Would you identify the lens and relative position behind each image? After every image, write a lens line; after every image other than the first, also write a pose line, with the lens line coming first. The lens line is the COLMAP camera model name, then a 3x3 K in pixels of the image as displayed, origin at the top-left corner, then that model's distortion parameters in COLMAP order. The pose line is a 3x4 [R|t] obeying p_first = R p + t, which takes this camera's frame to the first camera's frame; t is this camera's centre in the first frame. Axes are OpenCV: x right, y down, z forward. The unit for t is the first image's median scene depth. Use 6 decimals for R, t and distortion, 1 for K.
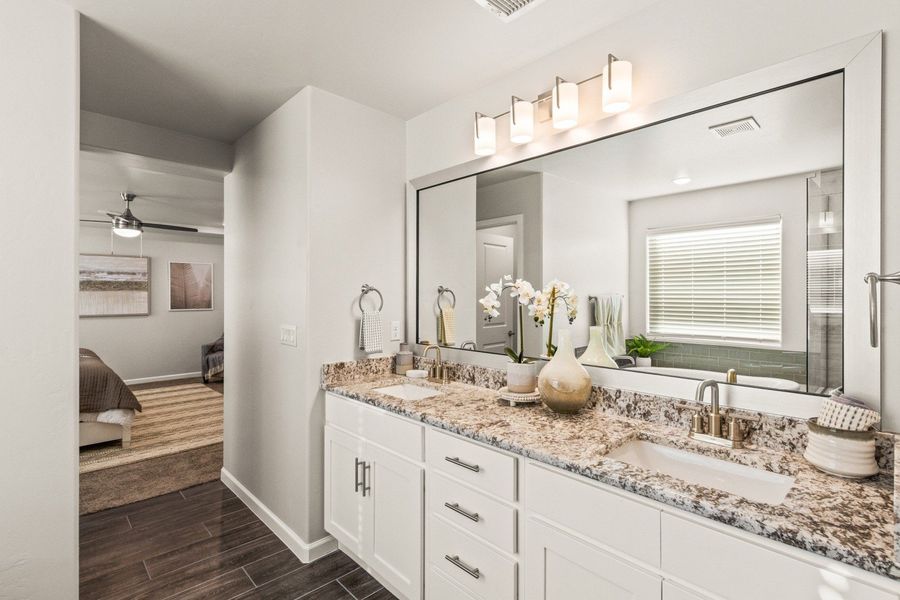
lens RADIAL K [[431.4, 0, 449.4], [0, 431.4, 296.3], [0, 0, 1]] dist [0.042954, 0.000406]
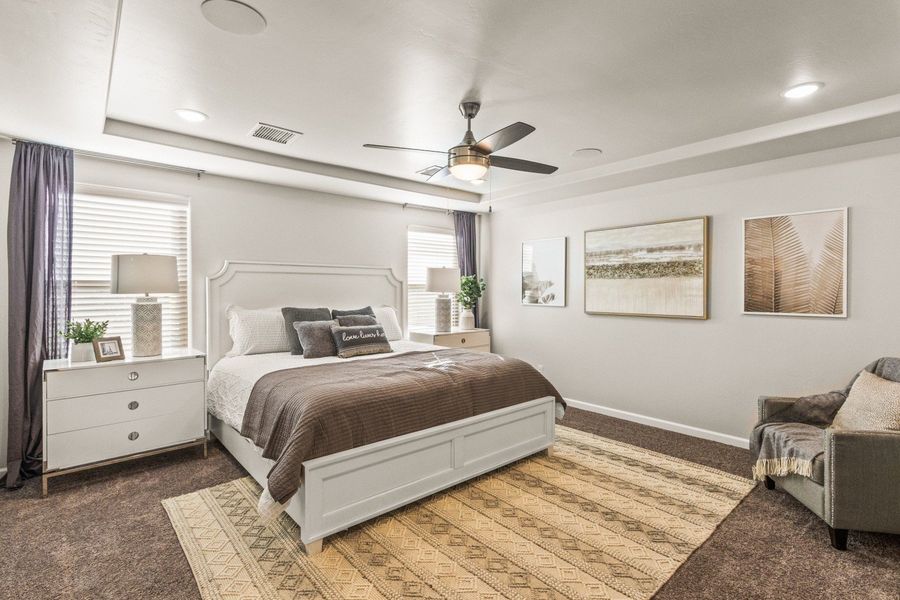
lens RADIAL K [[431.4, 0, 449.7], [0, 431.4, 292.4], [0, 0, 1]] dist [0.042954, 0.000406]
pose [[-0.046906, 0.010149, -0.998848, -0.111161], [-0.007339, 0.999918, 0.010504, 0.004391], [0.998872, 0.007823, -0.046827, 0.710722]]
